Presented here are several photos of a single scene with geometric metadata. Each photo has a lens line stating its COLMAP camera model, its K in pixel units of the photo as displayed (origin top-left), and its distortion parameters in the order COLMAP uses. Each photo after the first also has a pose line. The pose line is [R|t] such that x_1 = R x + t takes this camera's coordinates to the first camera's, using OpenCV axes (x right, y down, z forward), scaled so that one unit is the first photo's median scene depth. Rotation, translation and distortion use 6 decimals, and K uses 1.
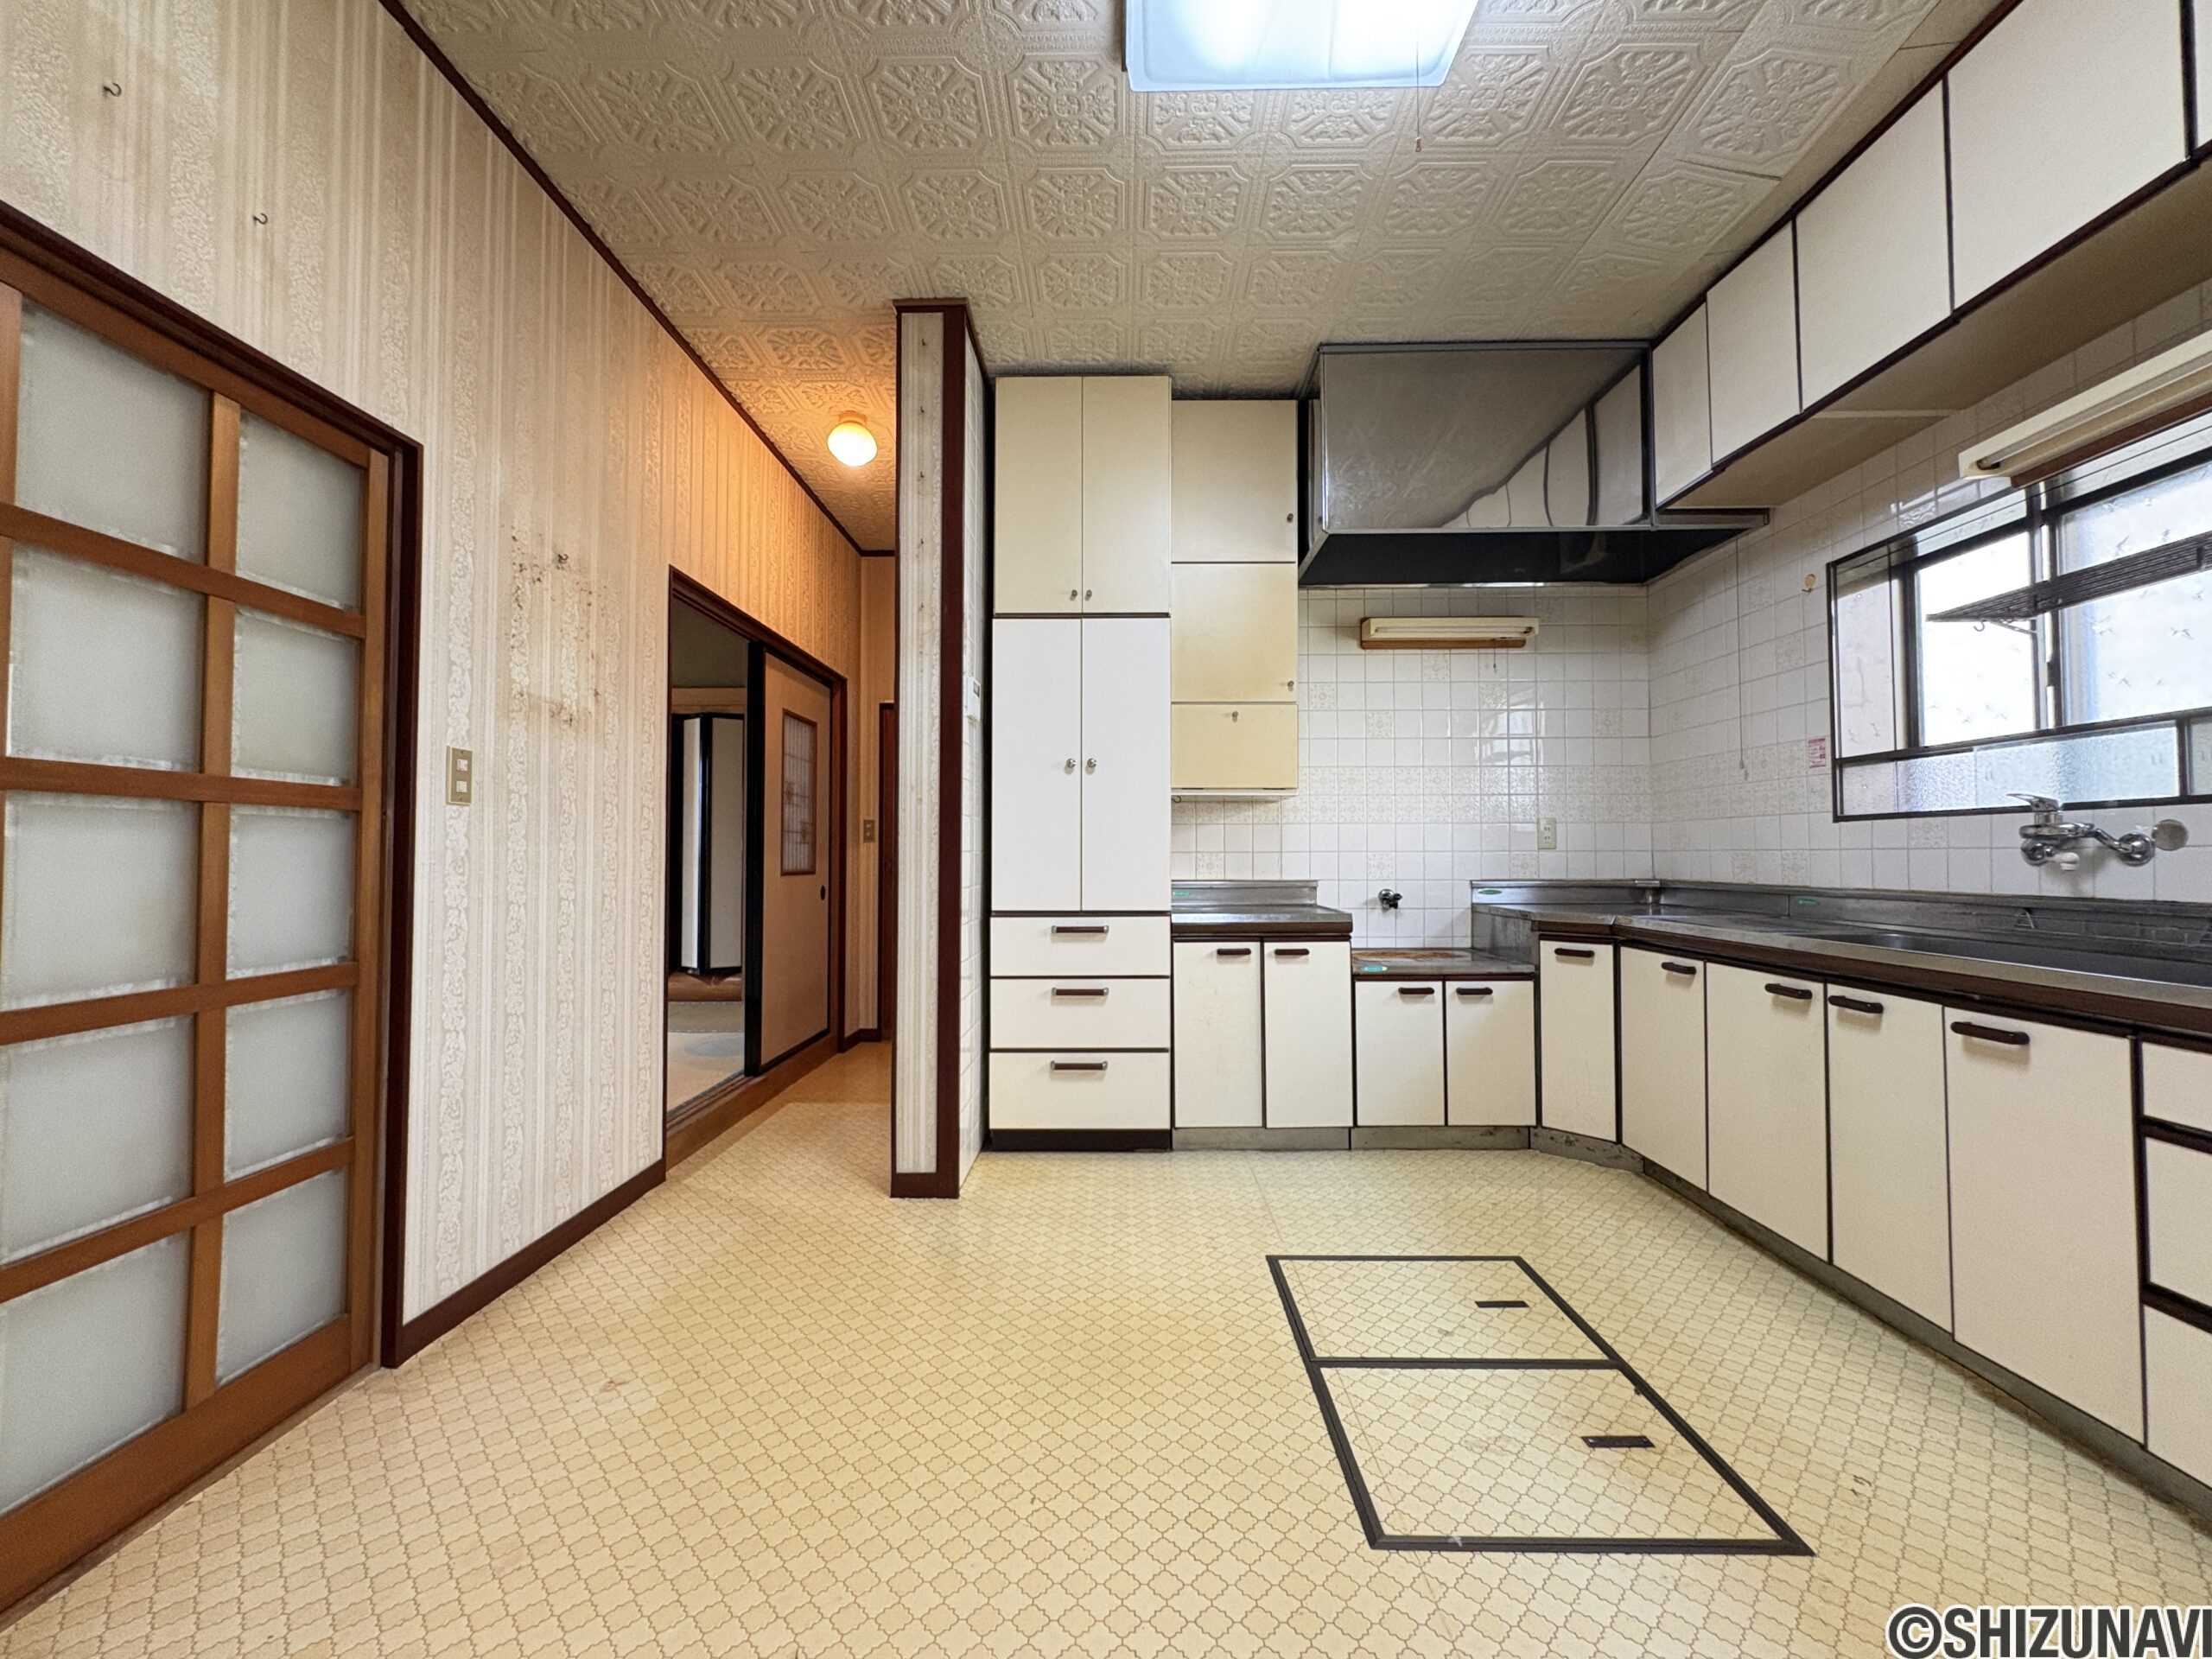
lens RADIAL K [[881.7, 0, 1106.3], [0, 881.7, 830.1], [0, 0, 1]] dist [0.000368, -0.000263]
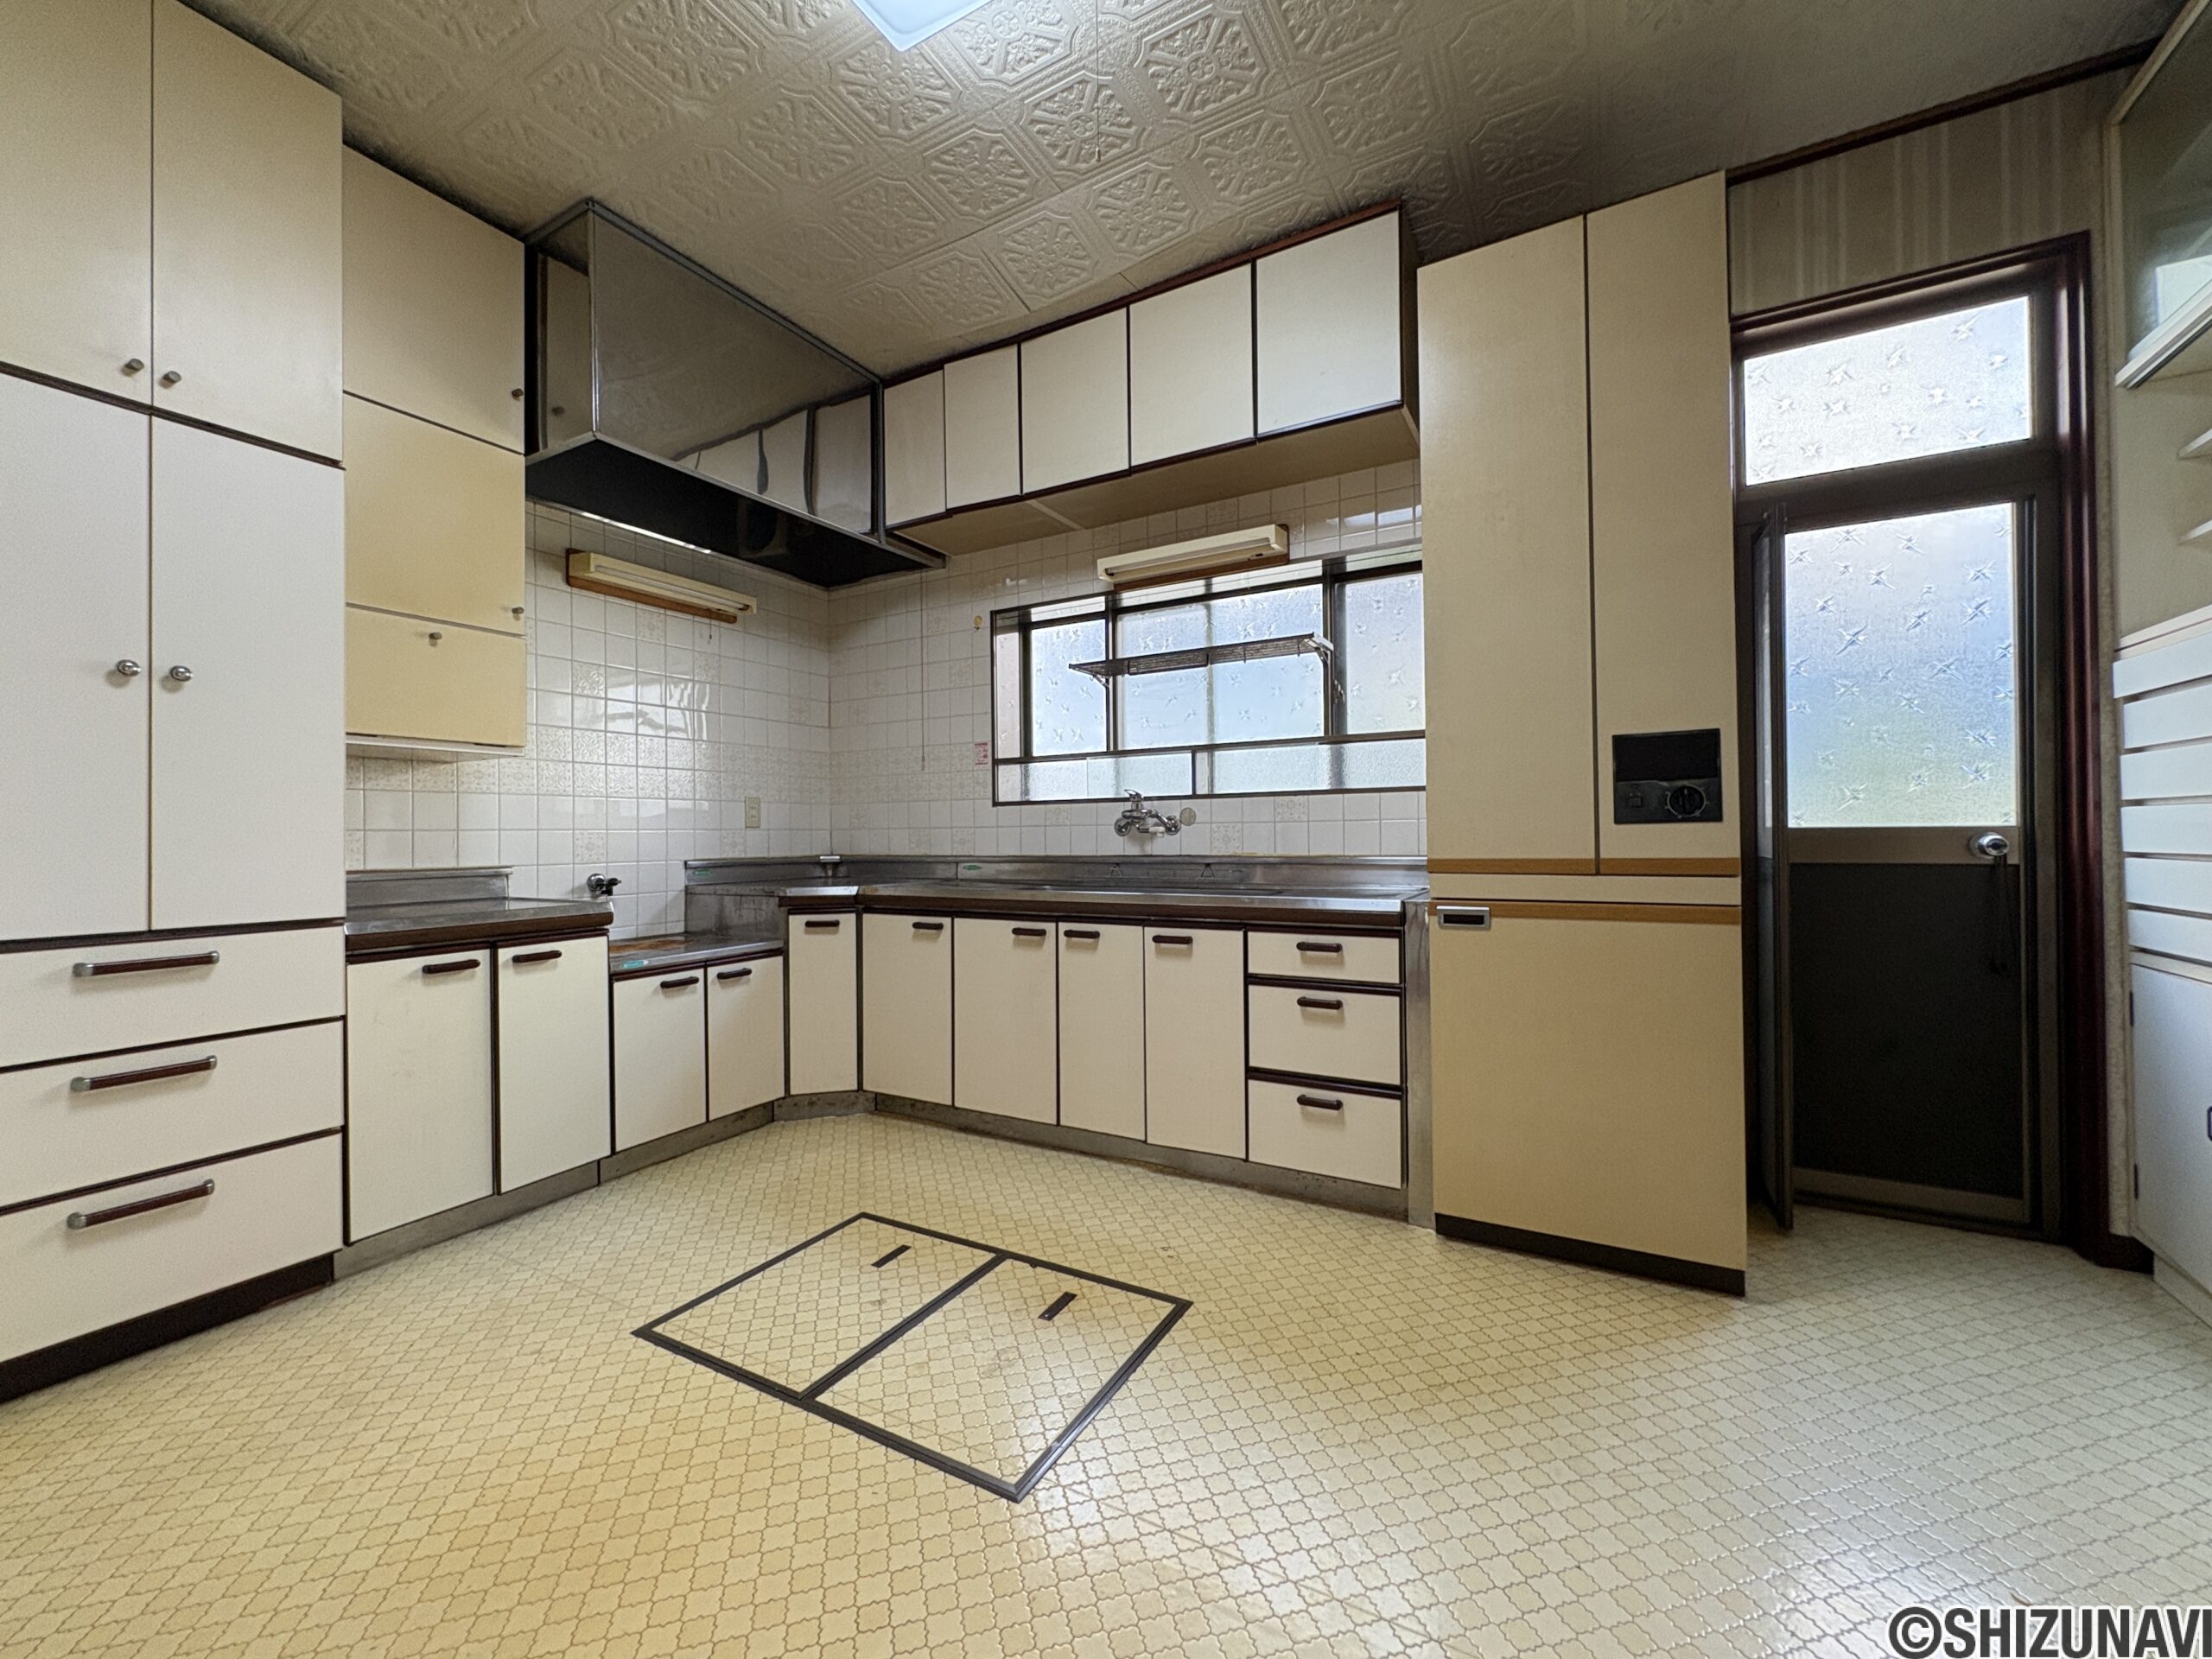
lens RADIAL K [[881.7, 0, 1102.4], [0, 881.7, 830.3], [0, 0, 1]] dist [0.000368, -0.000263]
pose [[0.477976, 0.000685, 0.878373, -0.266058], [-0.014695, 0.999866, 0.007216, 0.015177], [-0.878250, -0.016357, 0.477922, 0.215879]]
